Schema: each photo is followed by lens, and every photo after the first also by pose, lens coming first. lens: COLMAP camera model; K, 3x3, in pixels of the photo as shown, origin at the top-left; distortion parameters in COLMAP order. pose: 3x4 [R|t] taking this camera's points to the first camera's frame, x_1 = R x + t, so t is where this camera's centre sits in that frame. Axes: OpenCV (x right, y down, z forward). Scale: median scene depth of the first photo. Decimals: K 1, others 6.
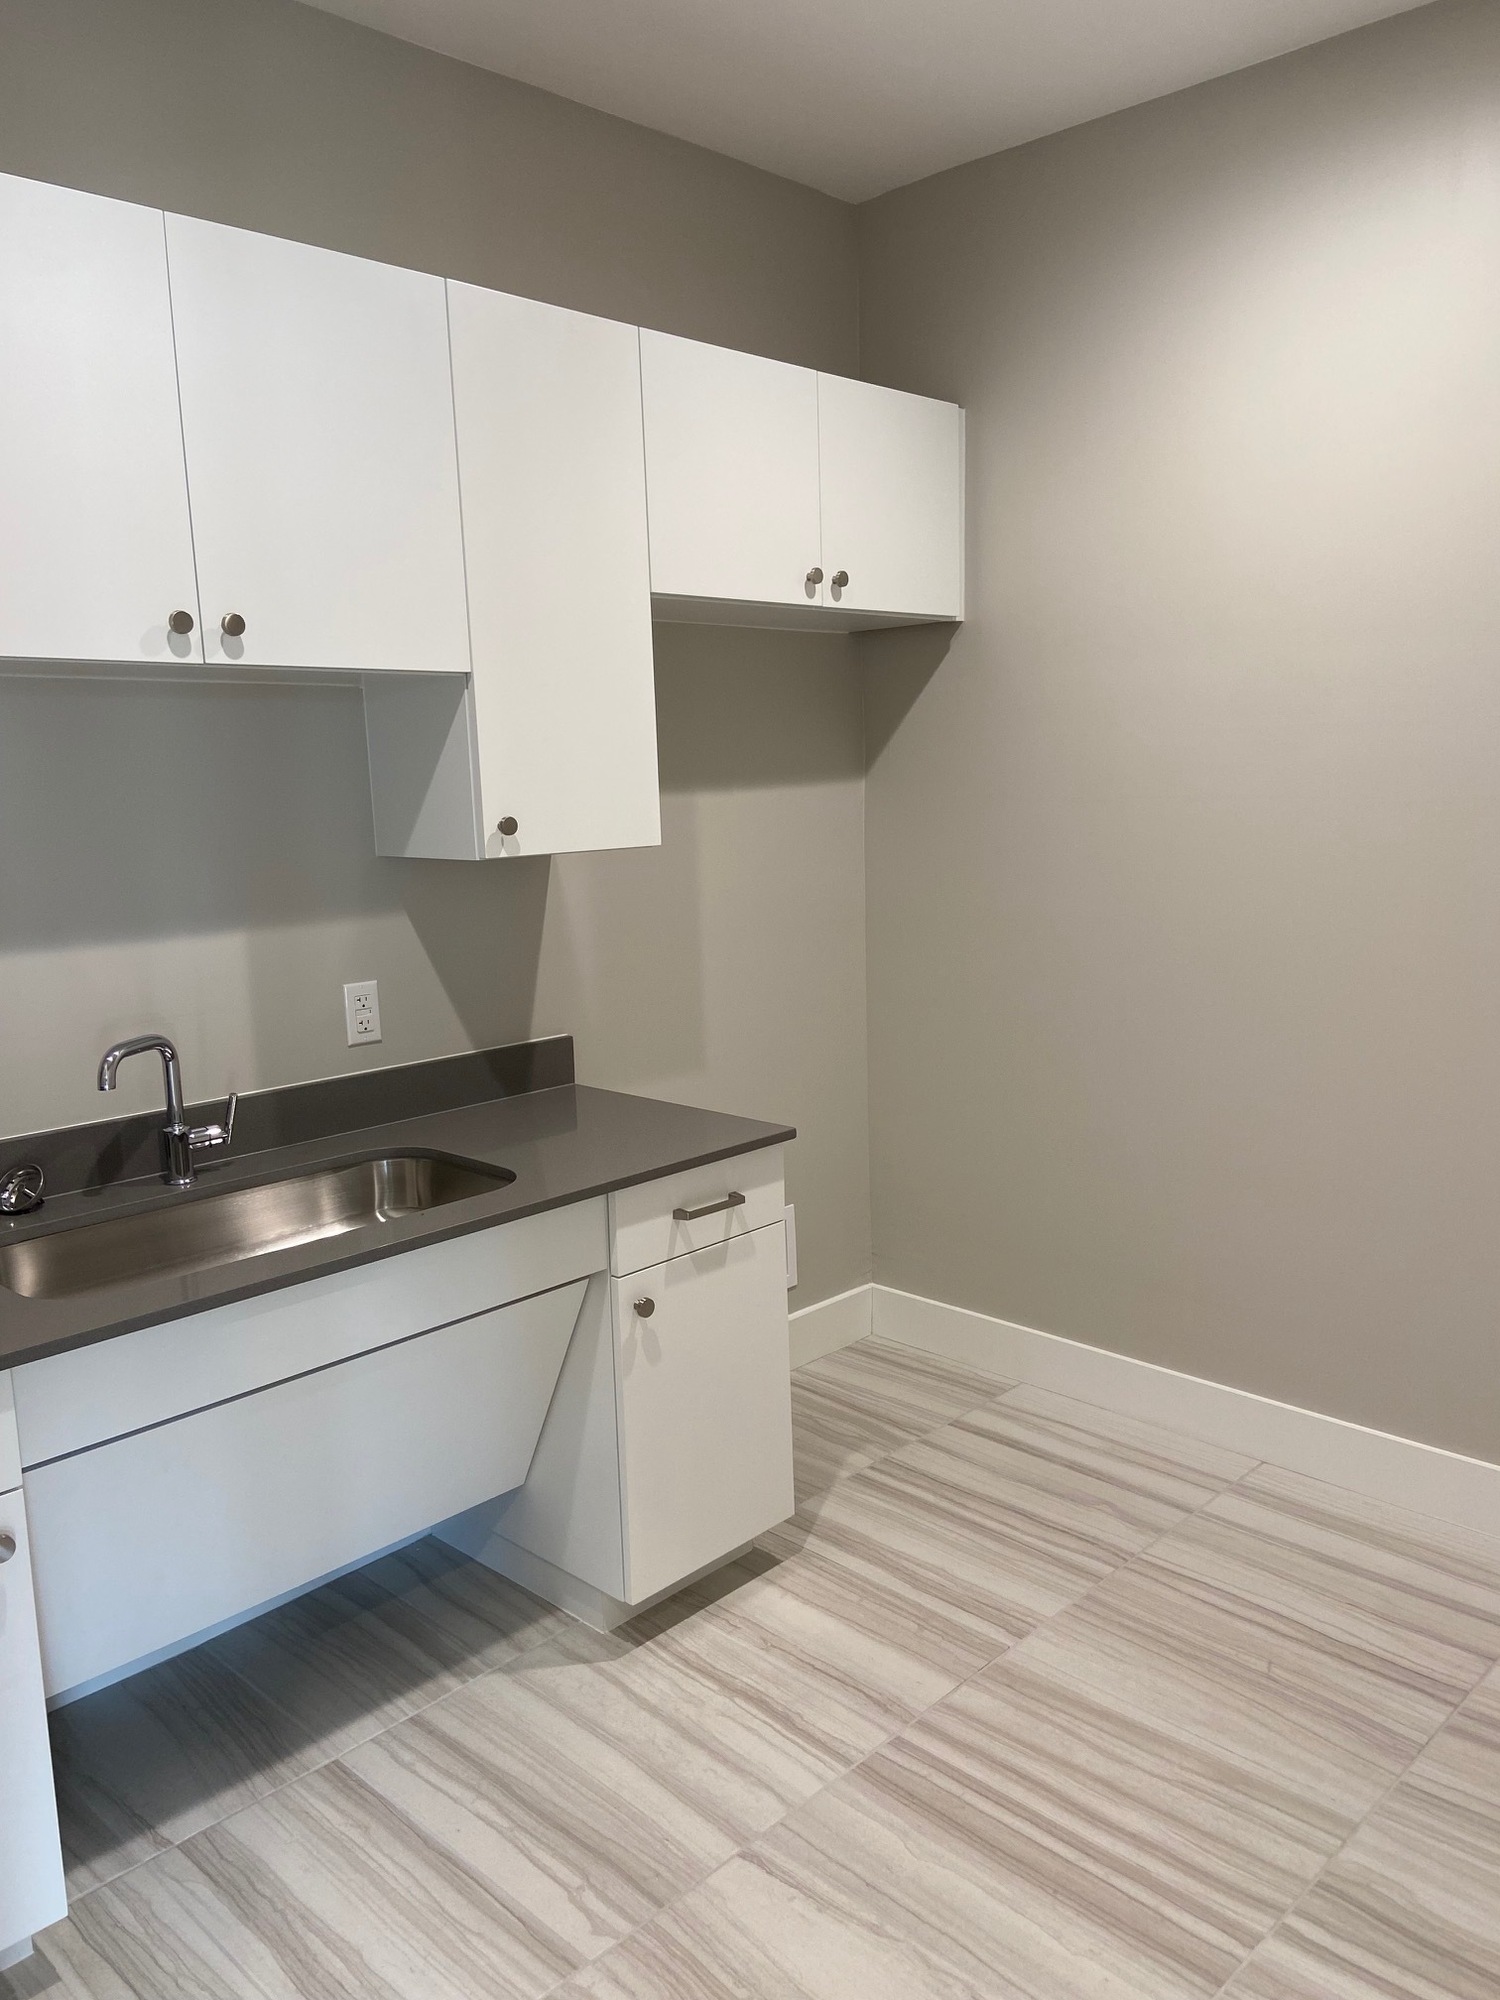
lens RADIAL K [[1495.2, 0, 755.5], [0, 1495.2, 1000.8], [0, 0, 1]] dist [-0.037515, -0.003814]
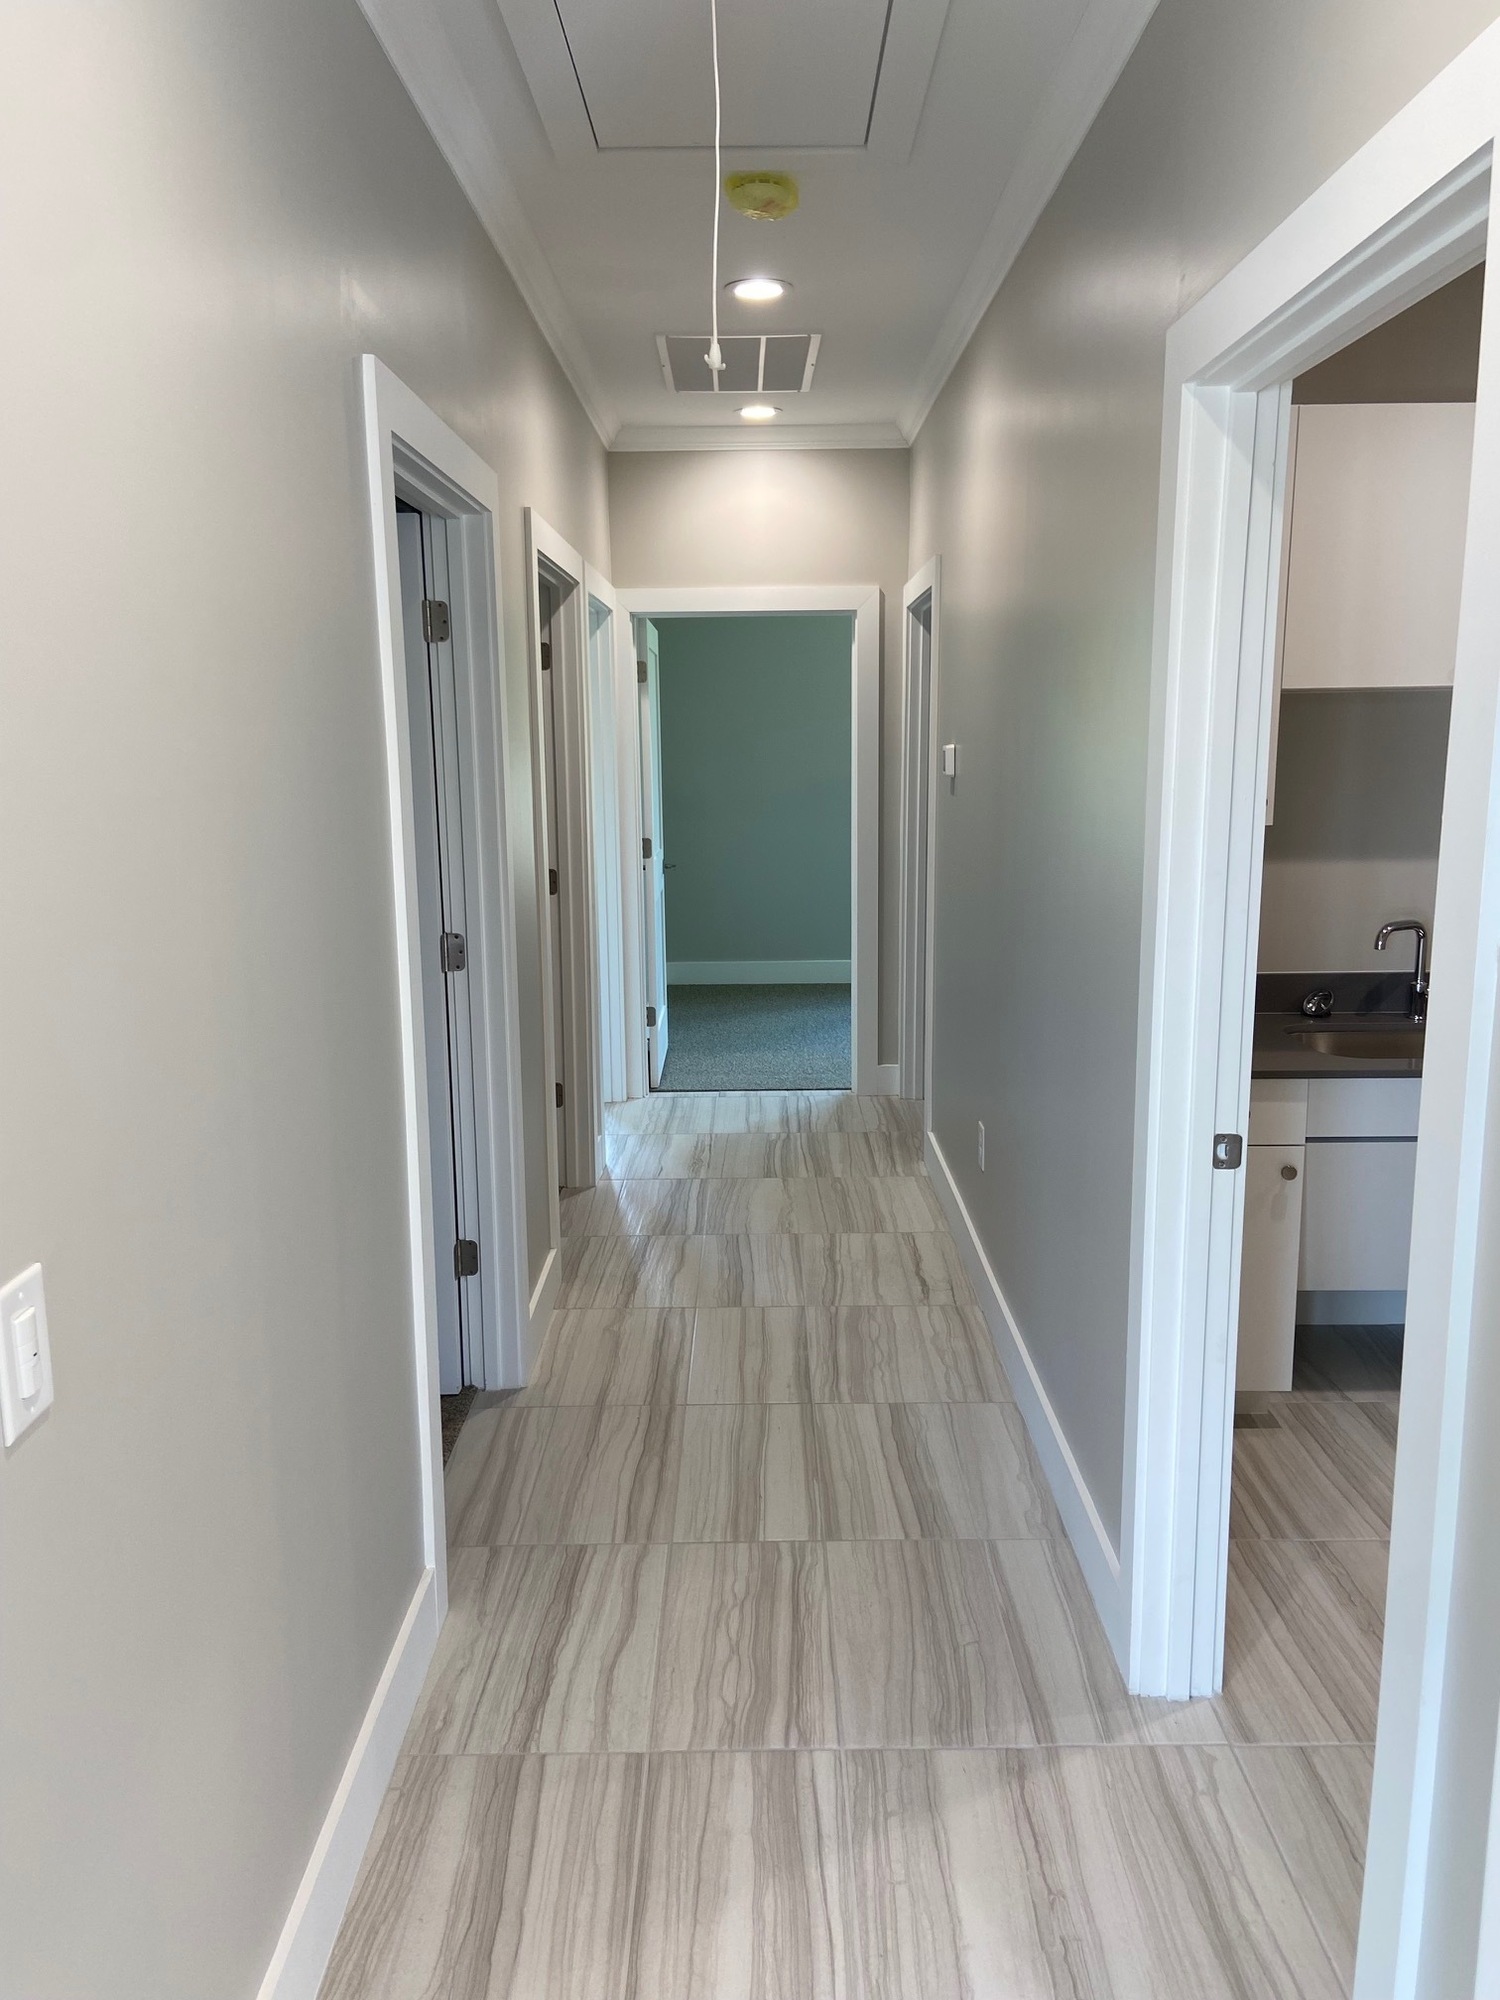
lens RADIAL K [[1495.2, 0, 750.8], [0, 1495.2, 1001.0], [0, 0, 1]] dist [-0.037515, -0.003814]
pose [[0.707178, 0.141039, -0.692826, 0.189983], [-0.114446, 0.989814, 0.084680, 0.058221], [0.697712, 0.019407, 0.716115, -0.596178]]
